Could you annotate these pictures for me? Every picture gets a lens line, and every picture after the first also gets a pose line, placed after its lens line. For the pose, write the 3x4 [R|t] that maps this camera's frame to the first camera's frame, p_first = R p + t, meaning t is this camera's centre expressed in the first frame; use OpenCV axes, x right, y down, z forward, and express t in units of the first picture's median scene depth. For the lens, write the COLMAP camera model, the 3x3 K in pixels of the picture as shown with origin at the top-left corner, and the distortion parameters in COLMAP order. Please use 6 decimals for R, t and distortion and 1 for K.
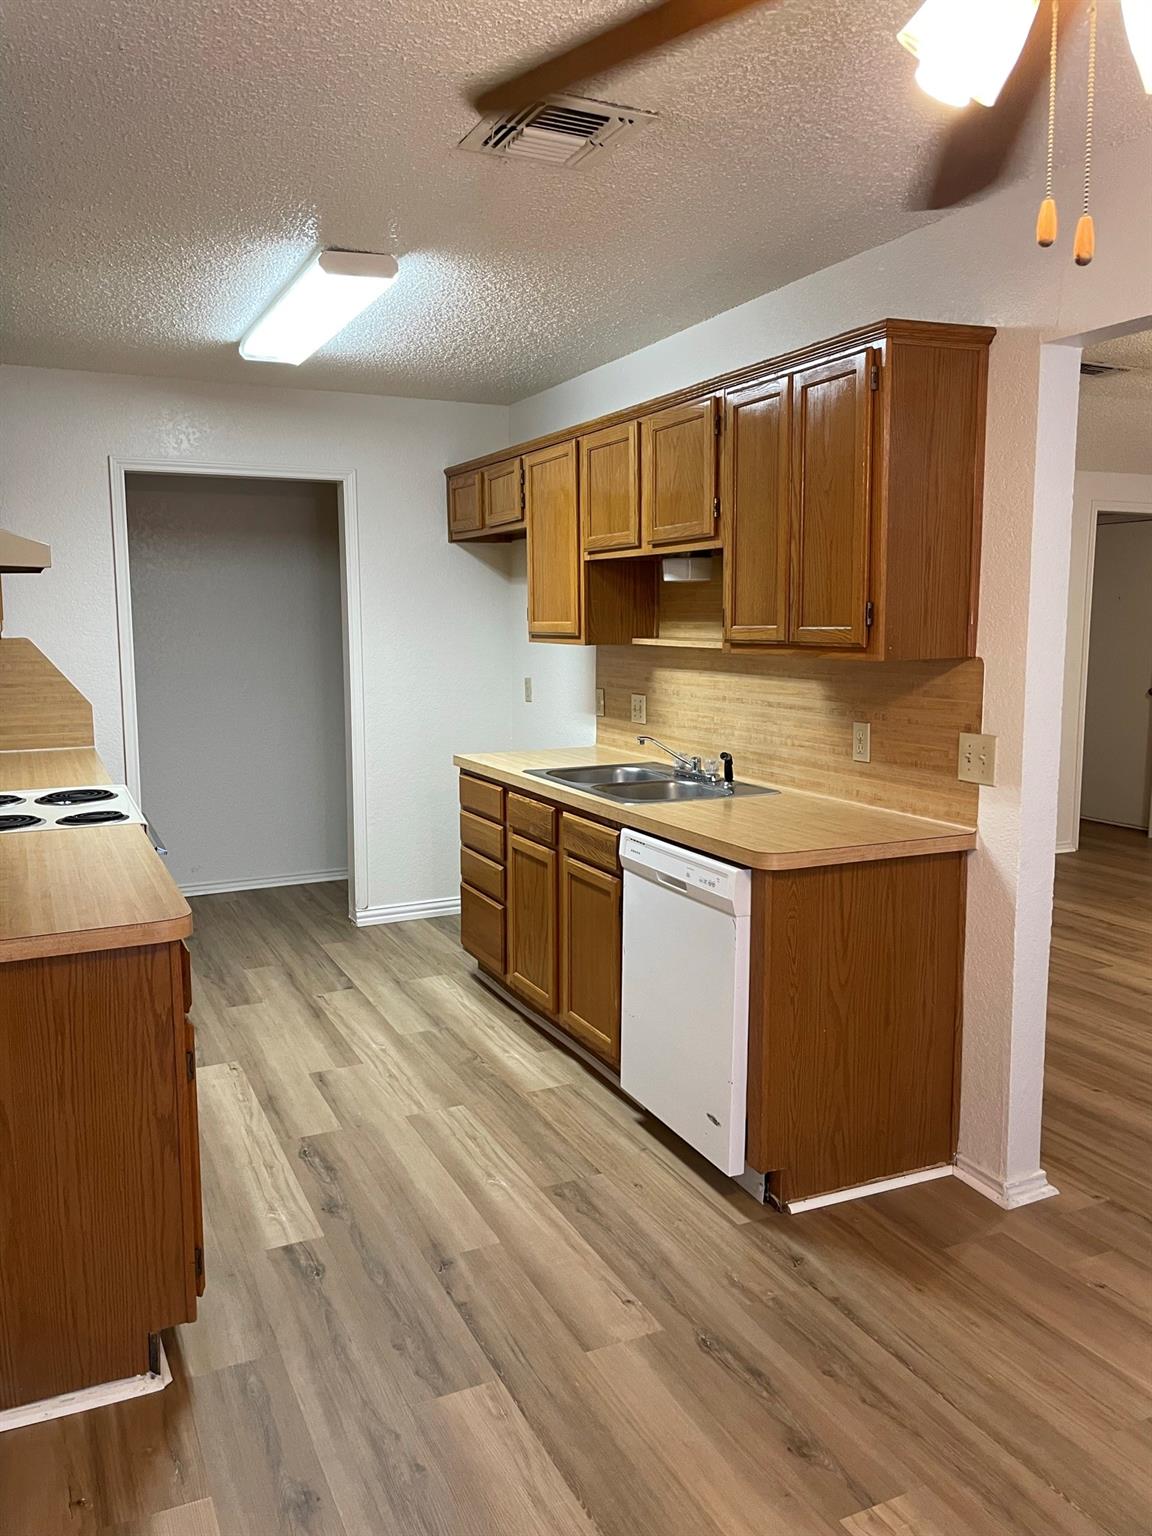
lens RADIAL K [[1163.6, 0, 571.1], [0, 1163.6, 761.3], [0, 0, 1]] dist [0.073849, -0.083500]
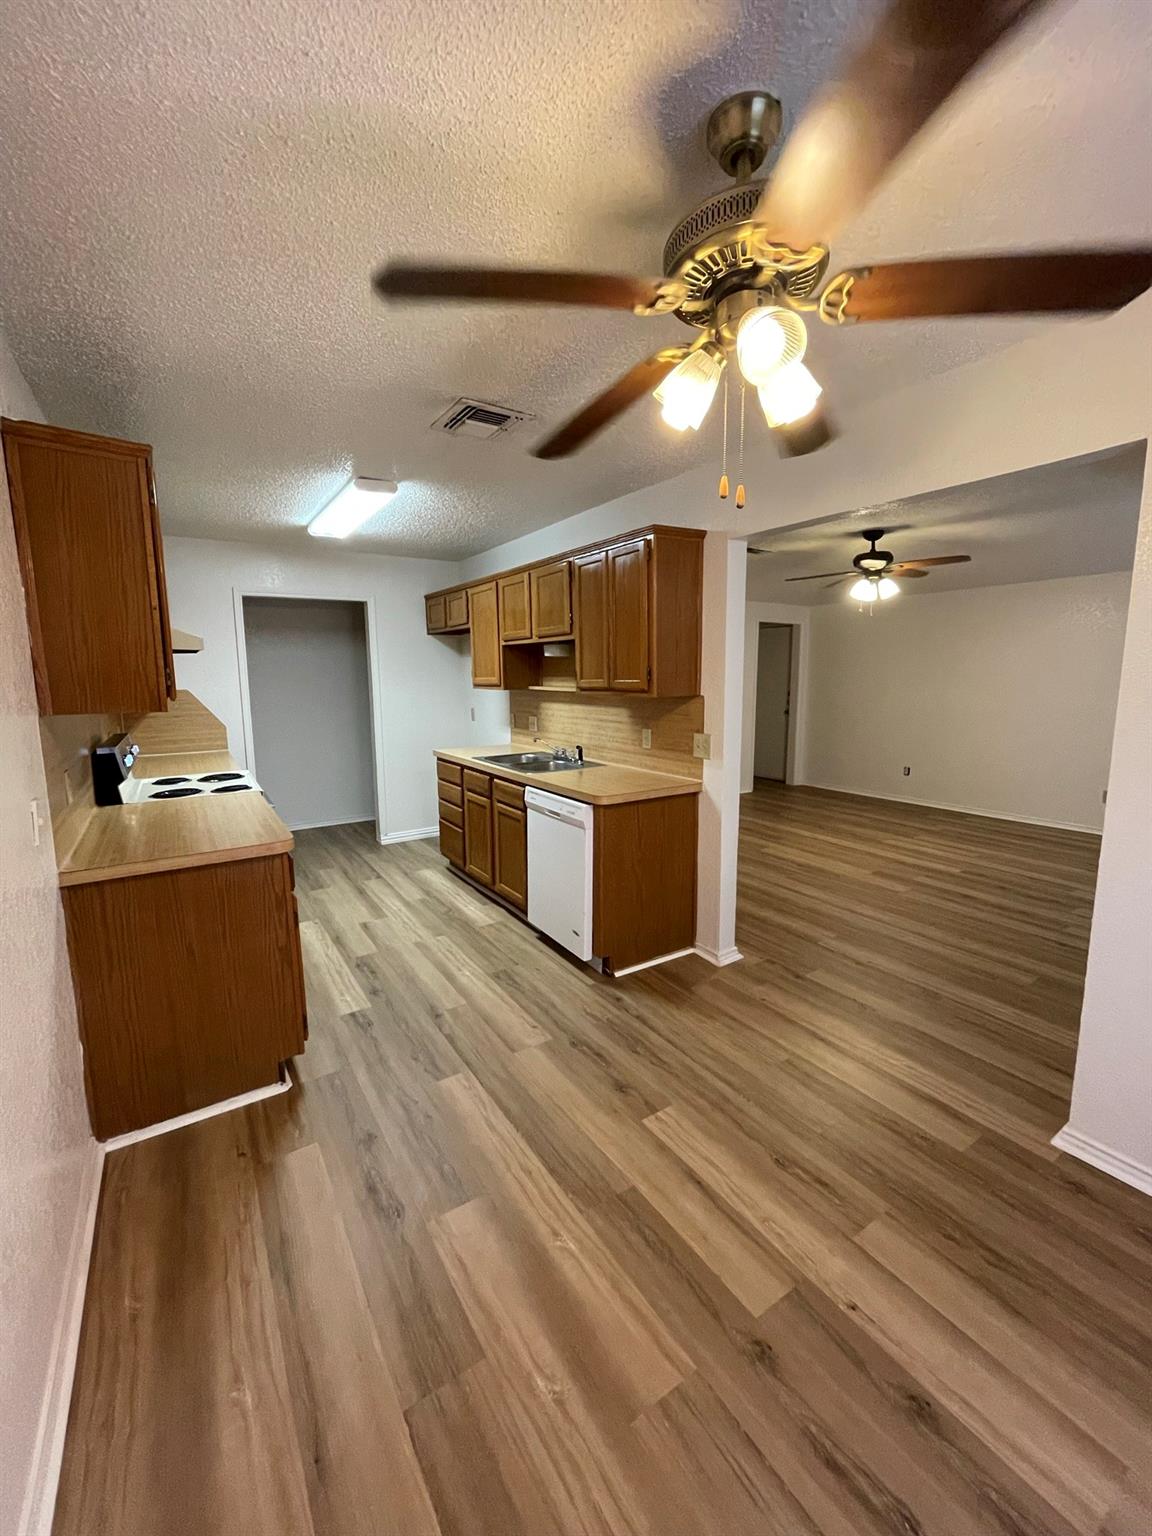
lens RADIAL K [[625.4, 0, 585.0], [0, 625.4, 763.7], [0, 0, 1]] dist [-0.009648, -0.000479]
pose [[0.989740, -0.024072, 0.140835, -0.003280], [0.021521, 0.999576, 0.019608, 0.002807], [-0.141248, -0.016375, 0.989839, -0.026133]]
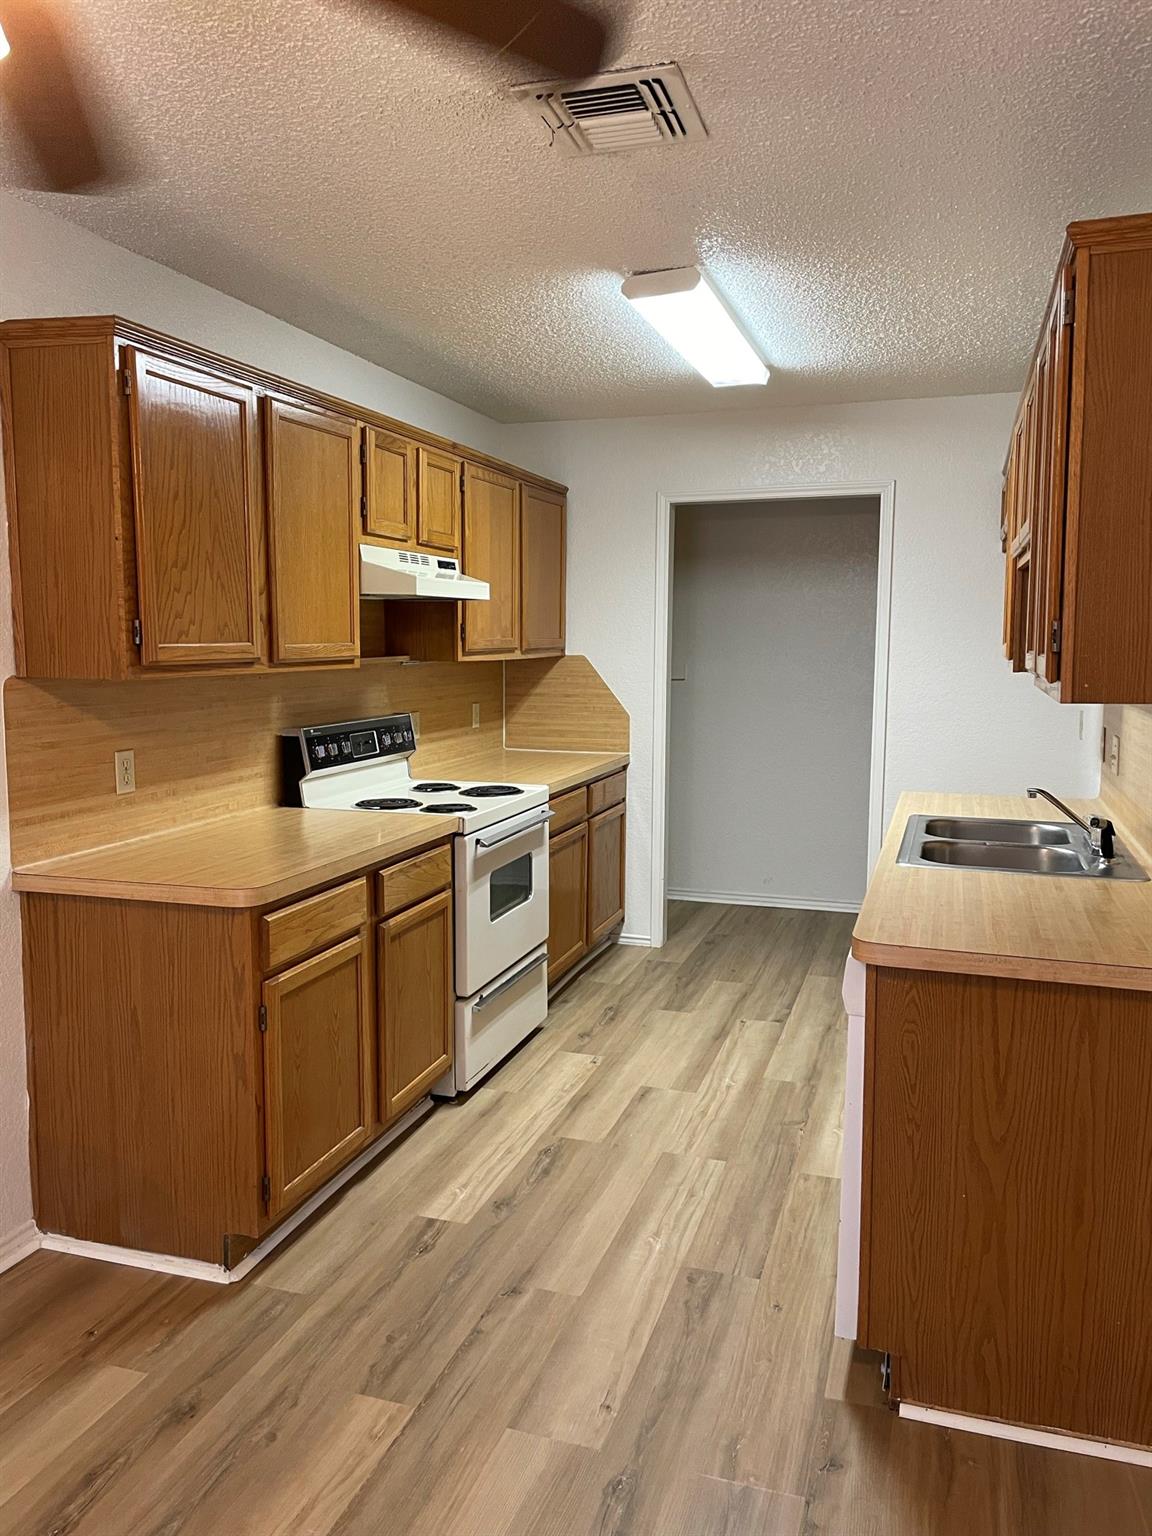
lens RADIAL K [[1163.6, 0, 571.4], [0, 1163.6, 760.9], [0, 0, 1]] dist [0.073849, -0.083500]
pose [[0.723347, 0.080779, -0.685743, 0.492075], [-0.092757, 0.995499, 0.019424, -0.033829], [0.684226, 0.049557, 0.727584, 0.253381]]
